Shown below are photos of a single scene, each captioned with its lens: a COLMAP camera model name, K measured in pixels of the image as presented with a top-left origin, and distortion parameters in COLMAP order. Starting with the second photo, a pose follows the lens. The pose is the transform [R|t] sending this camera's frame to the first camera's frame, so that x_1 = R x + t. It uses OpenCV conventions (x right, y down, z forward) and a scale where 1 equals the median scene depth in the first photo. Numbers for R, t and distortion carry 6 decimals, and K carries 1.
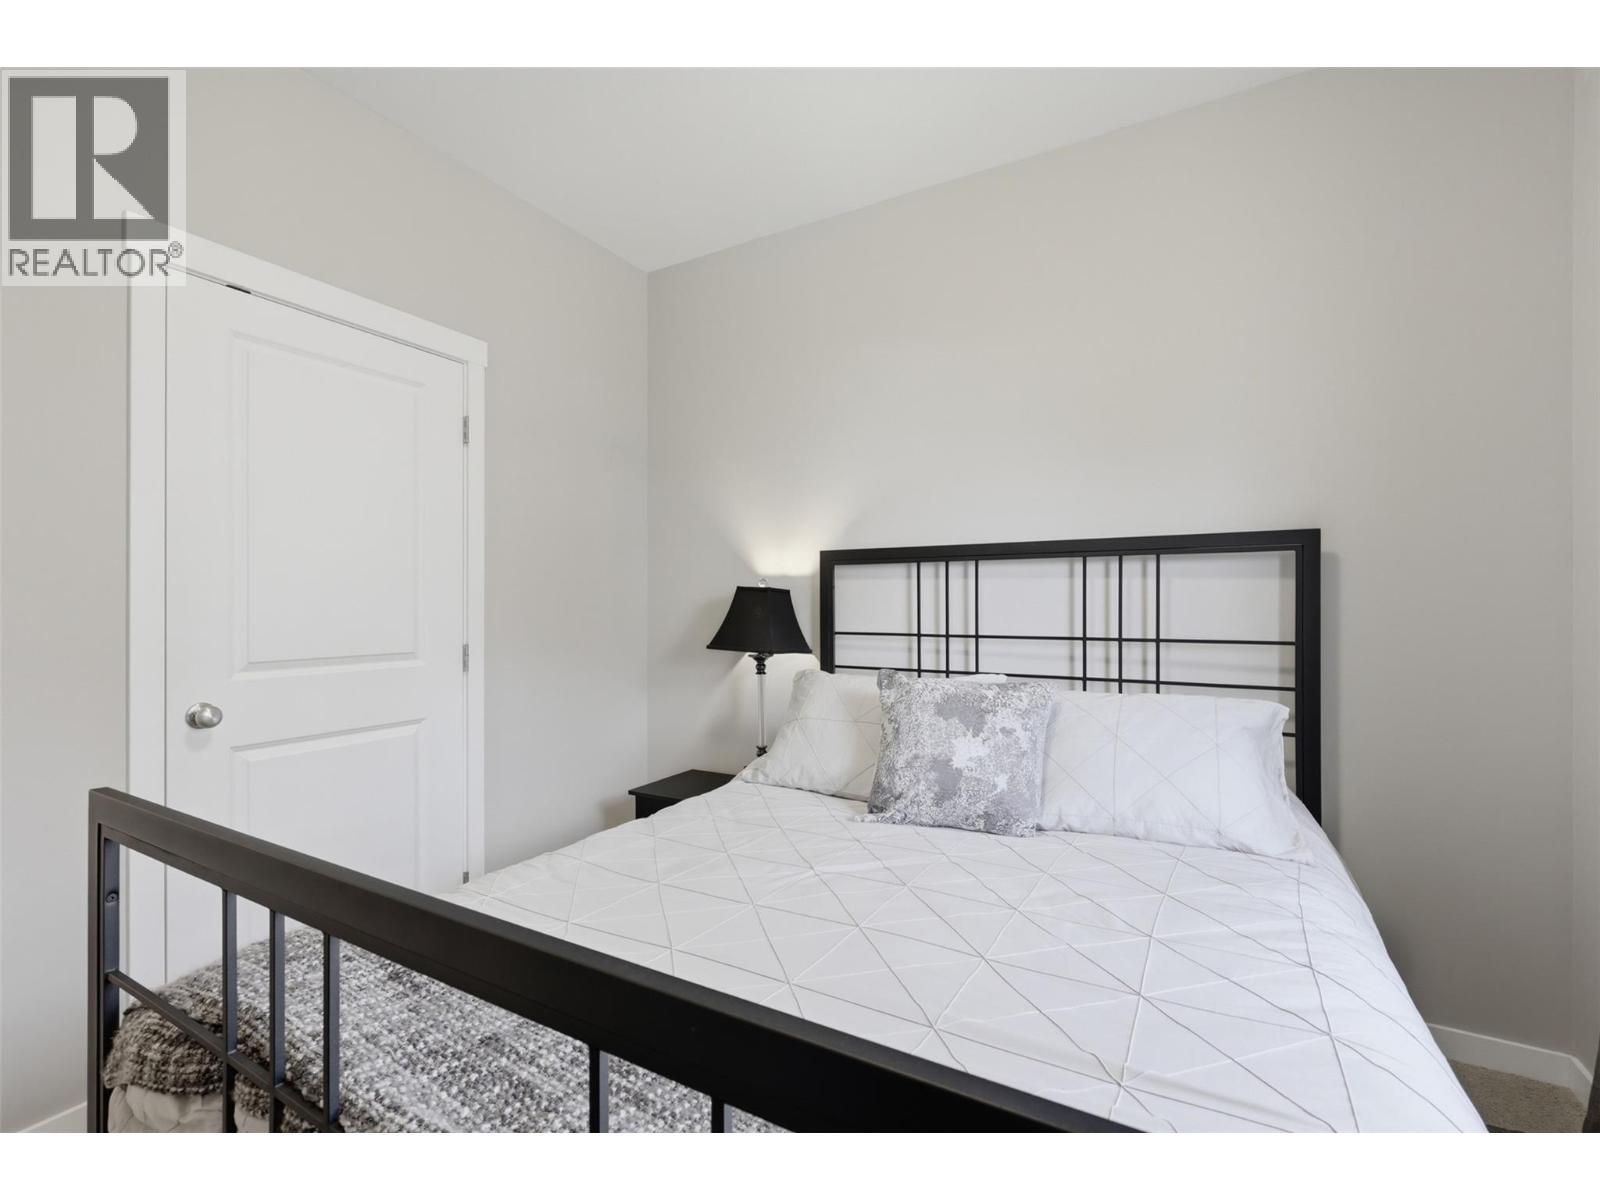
lens RADIAL K [[709.1, 0, 800.1], [0, 709.1, 605.7], [0, 0, 1]] dist [0.000557, 0.001810]
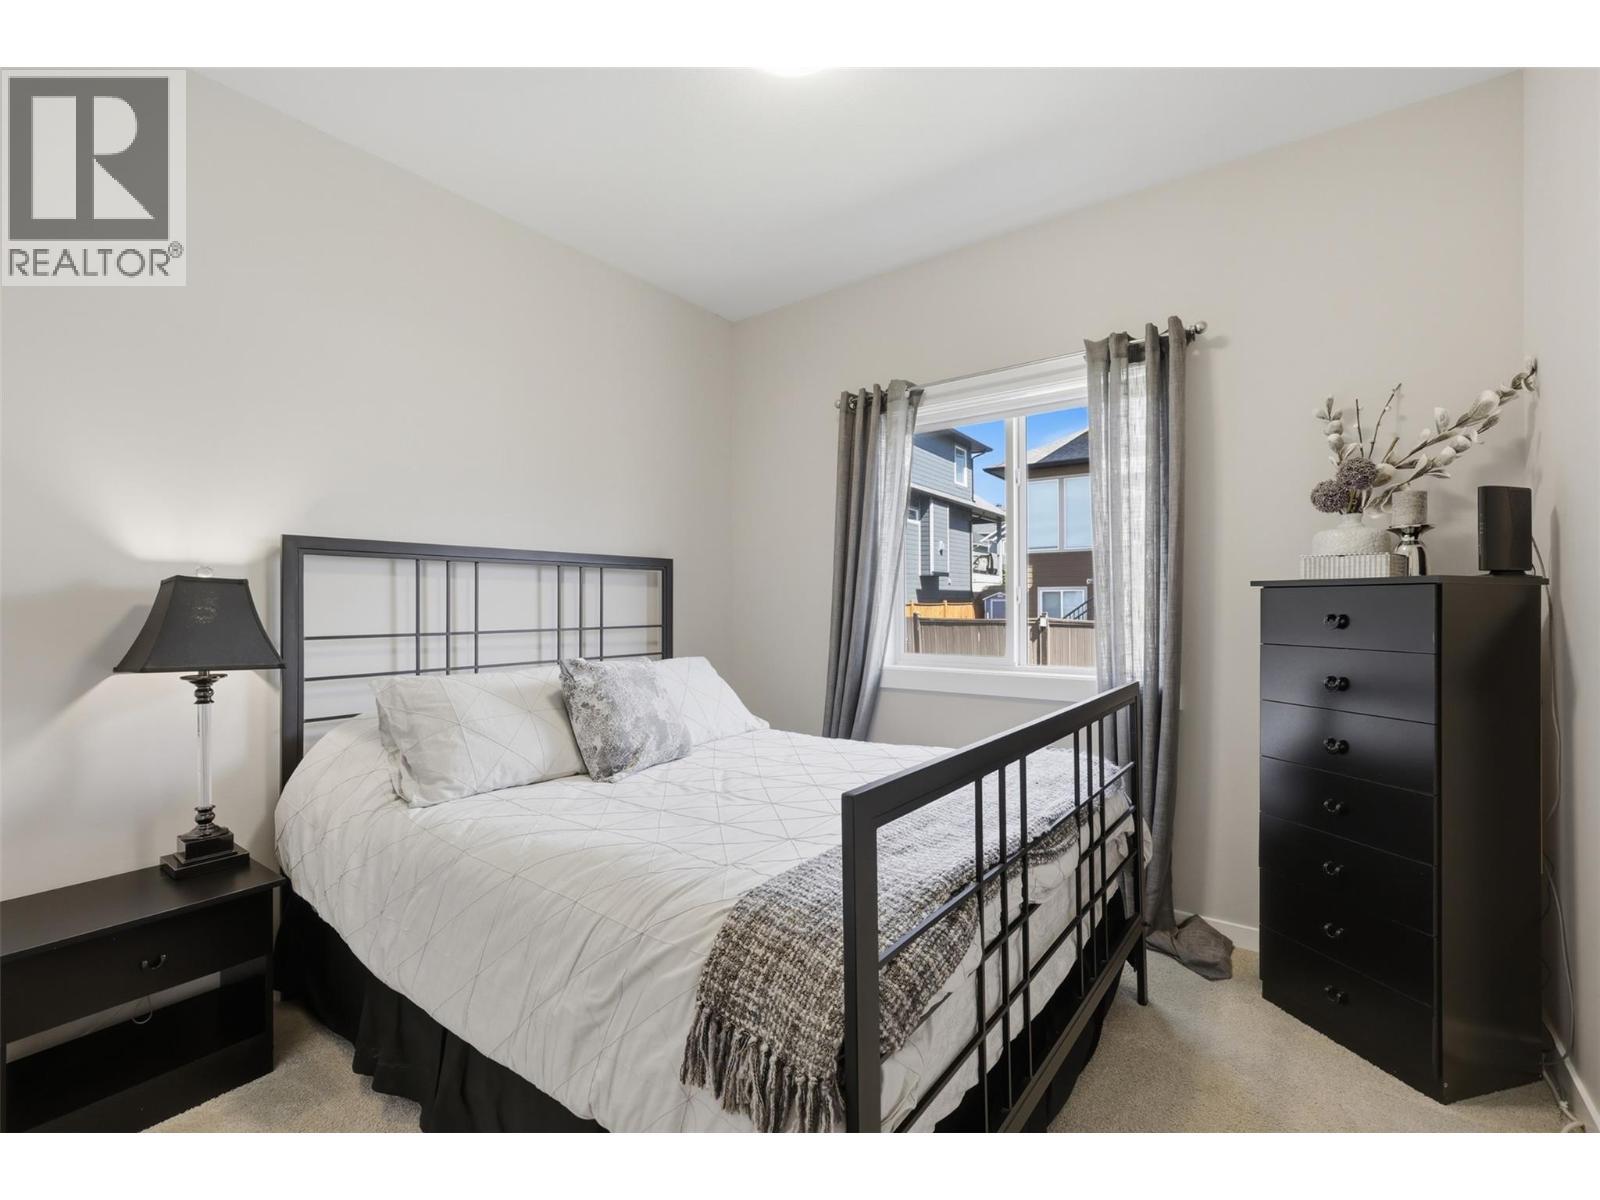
lens RADIAL K [[709.1, 0, 796.2], [0, 709.1, 598.9], [0, 0, 1]] dist [0.000557, 0.001810]
pose [[0.125597, 0.005453, 0.992066, -0.702218], [0.002151, 0.999981, -0.005769, -0.000426], [-0.992079, 0.002858, 0.125583, 0.348599]]
